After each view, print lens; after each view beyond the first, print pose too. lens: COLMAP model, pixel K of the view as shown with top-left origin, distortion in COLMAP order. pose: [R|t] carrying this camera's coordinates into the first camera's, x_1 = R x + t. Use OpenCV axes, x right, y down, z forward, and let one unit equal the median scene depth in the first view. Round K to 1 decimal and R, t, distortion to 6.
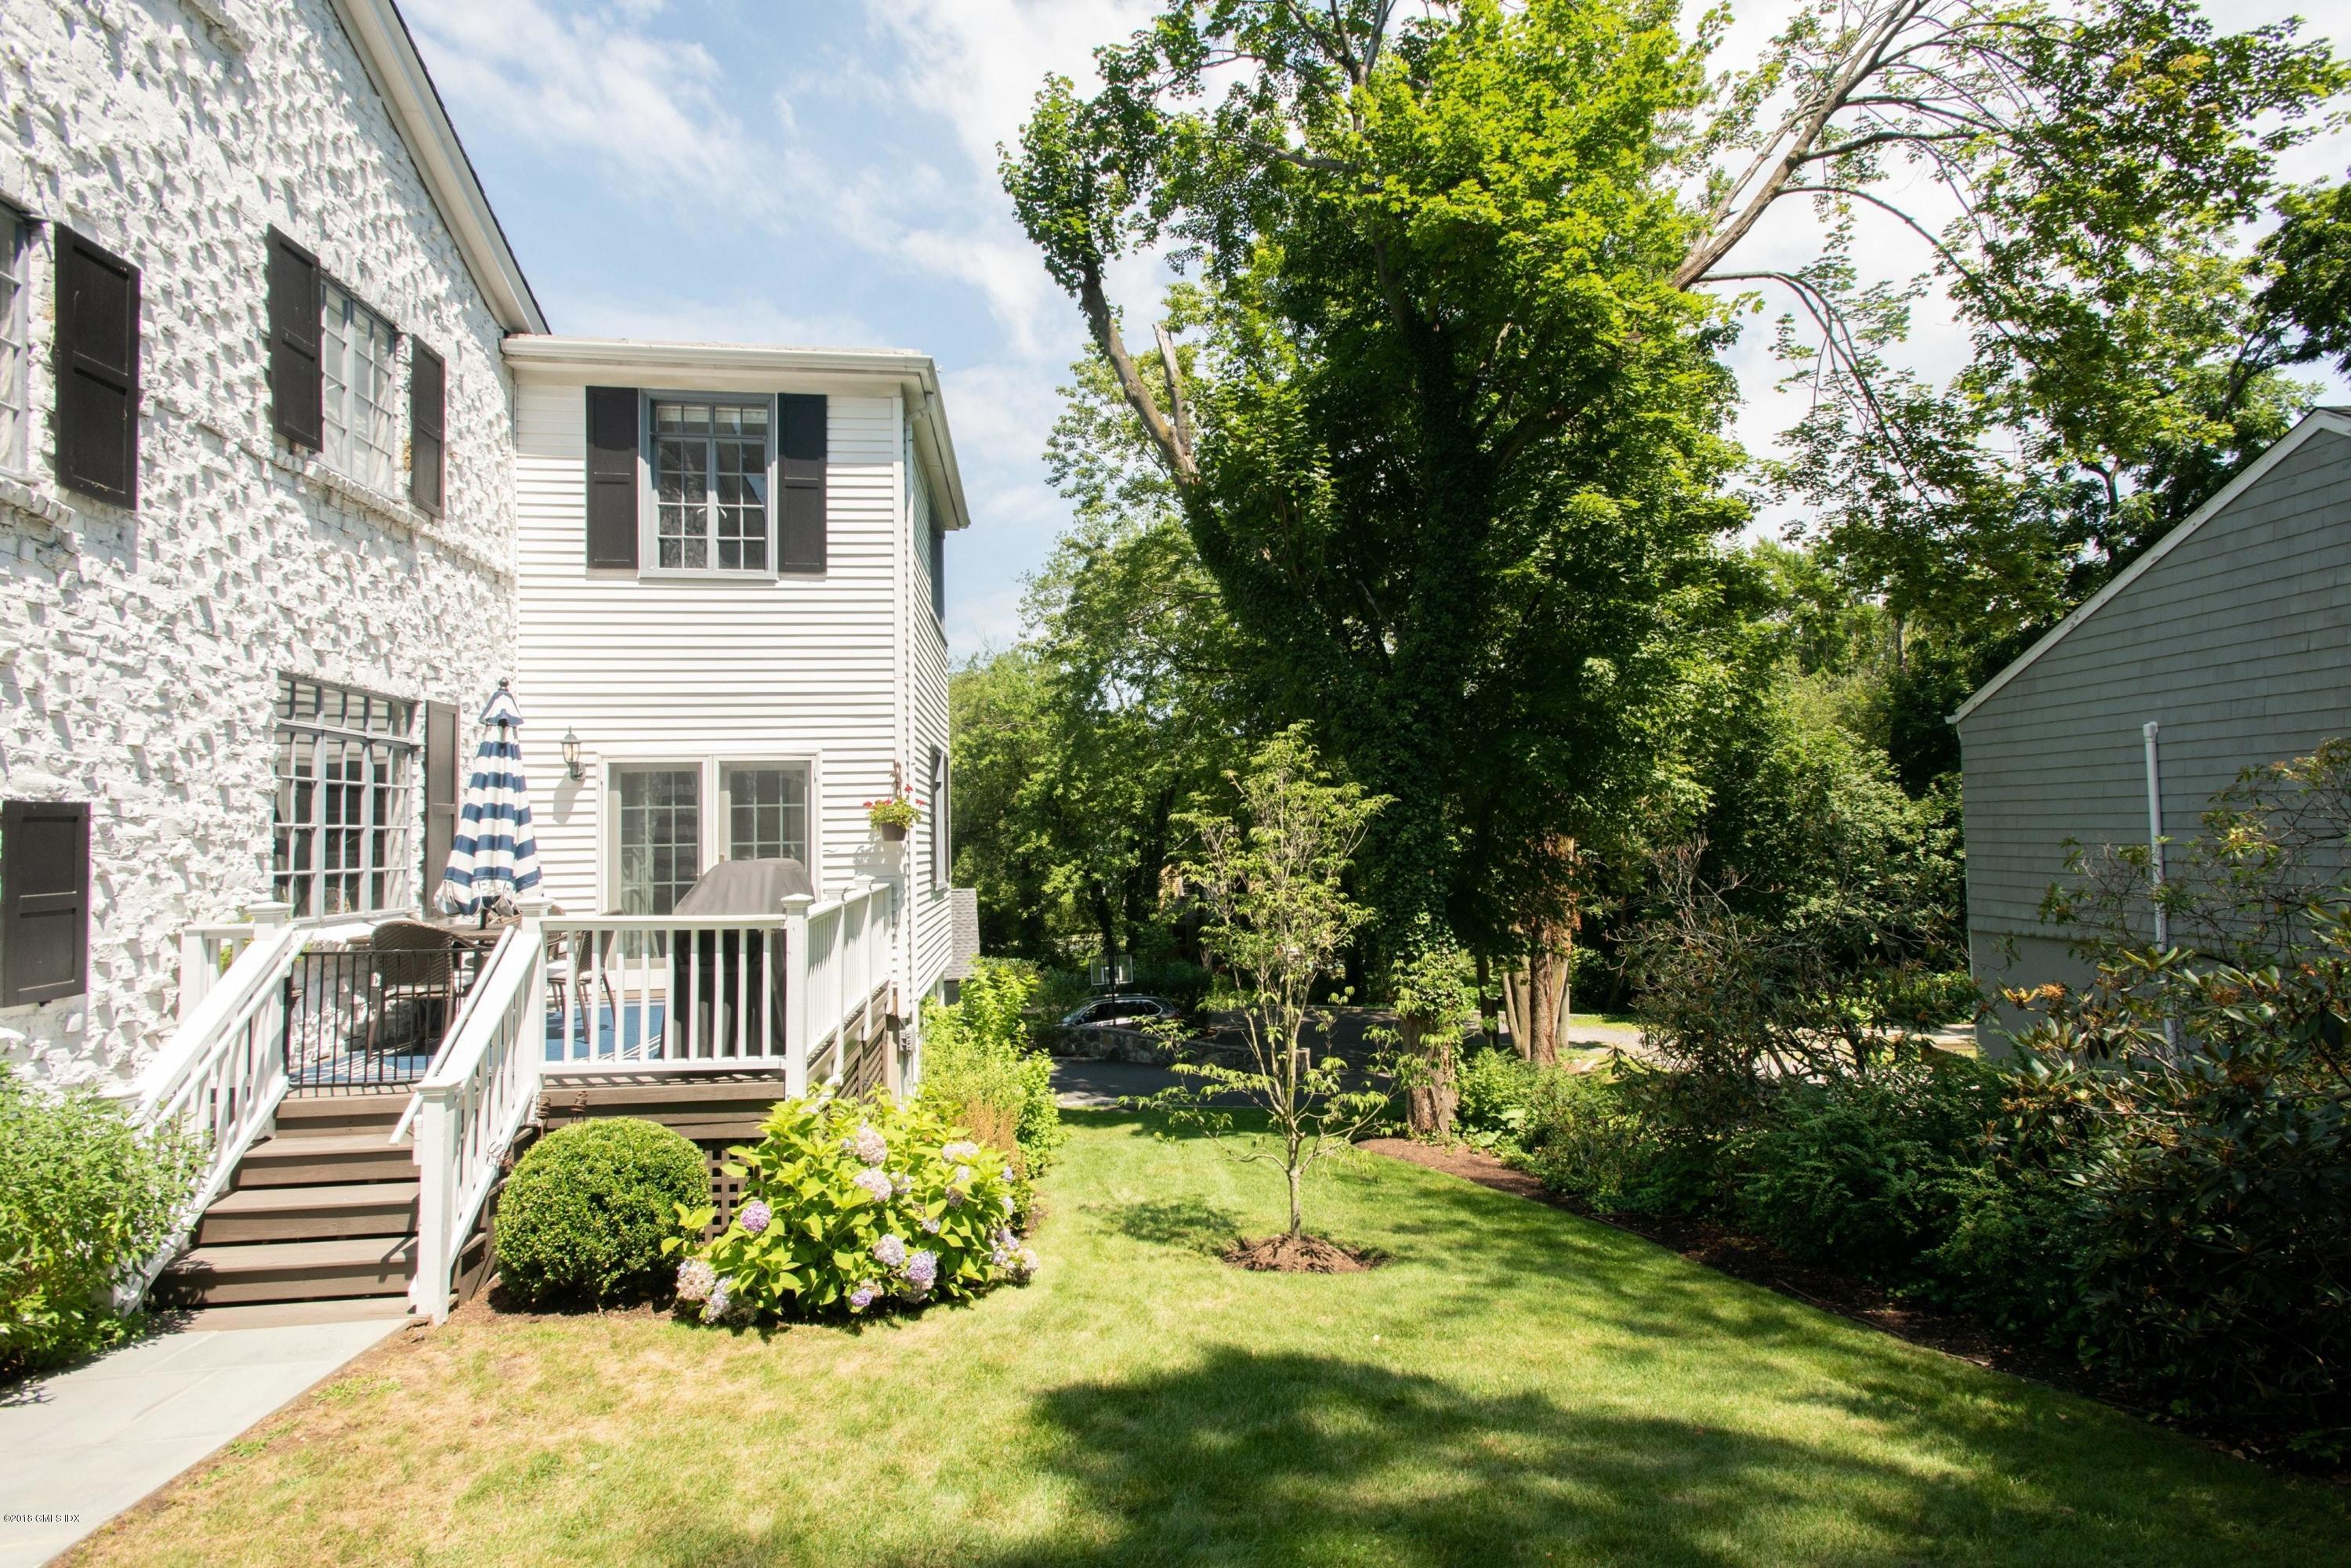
lens RADIAL K [[1107.5, 0, 1175.5], [0, 1107.5, 784.0], [0, 0, 1]] dist [0.003788, -0.000134]
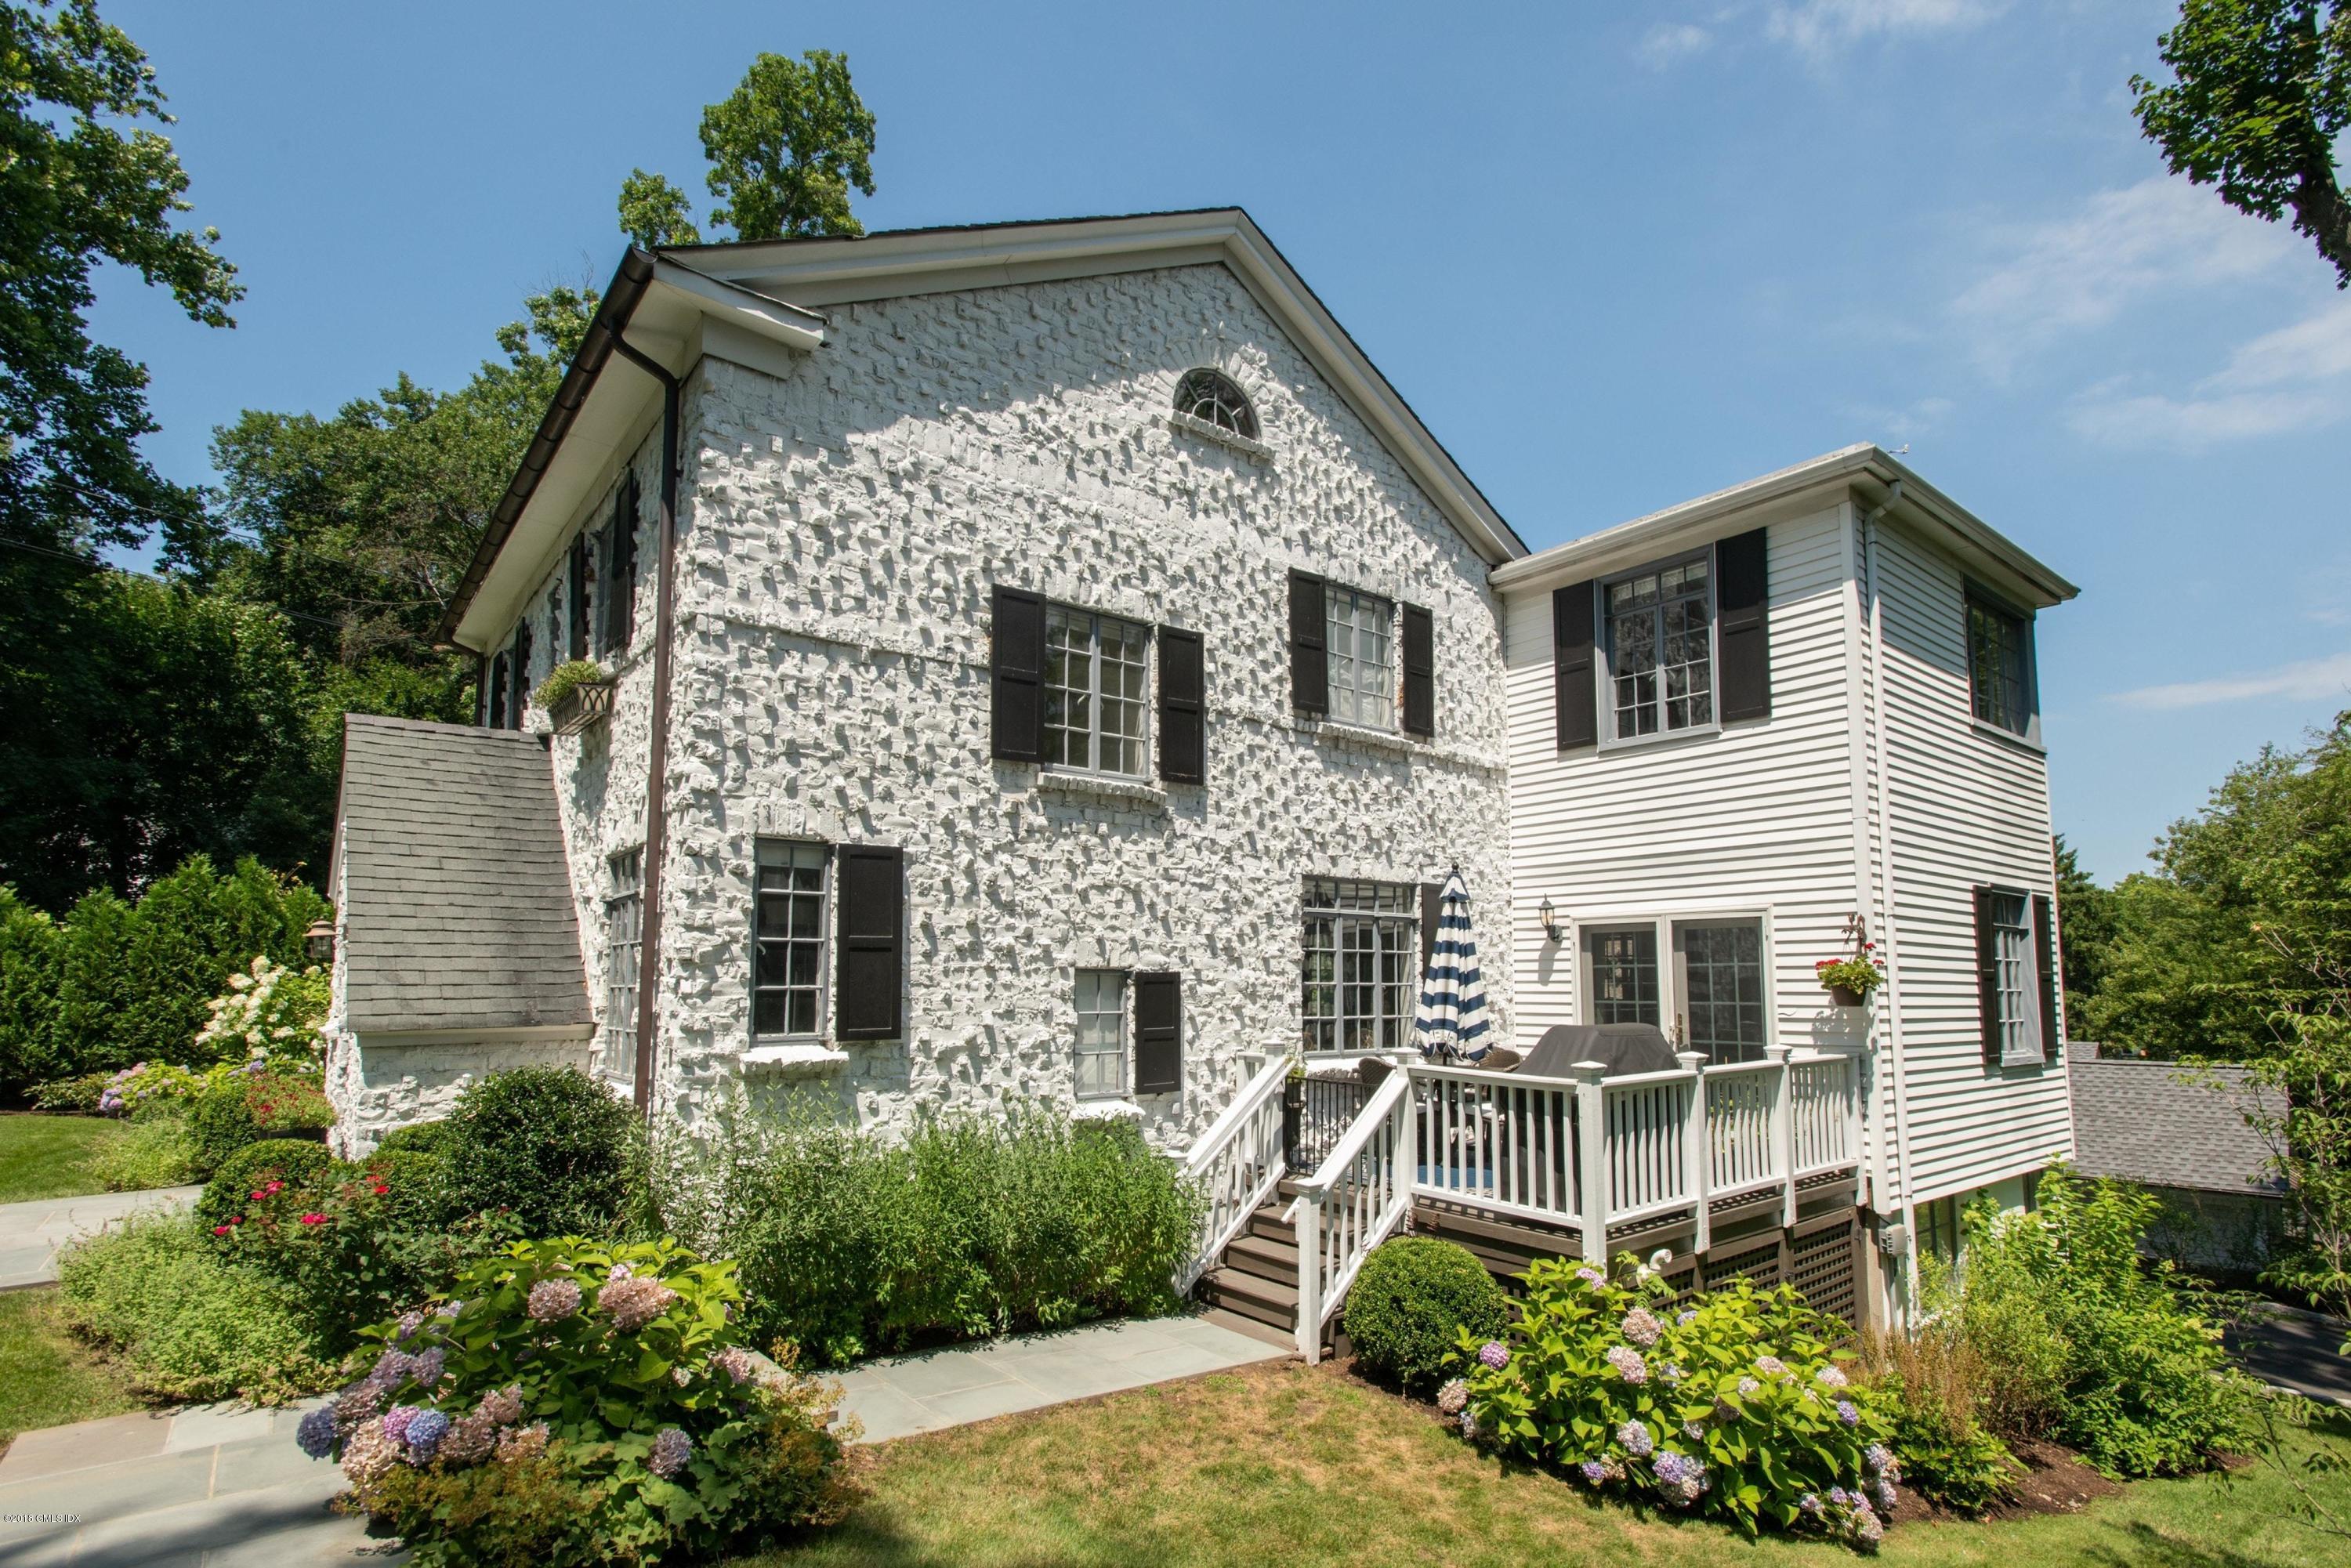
lens RADIAL K [[1132.5, 0, 1170.3], [0, 1132.5, 871.9], [0, 0, 1]] dist [0.002657, -0.000677]
pose [[0.517672, -0.067310, -0.852927, 0.366071], [0.030035, 0.997716, -0.060507, -0.024564], [0.855052, 0.005706, 0.518512, 0.112312]]
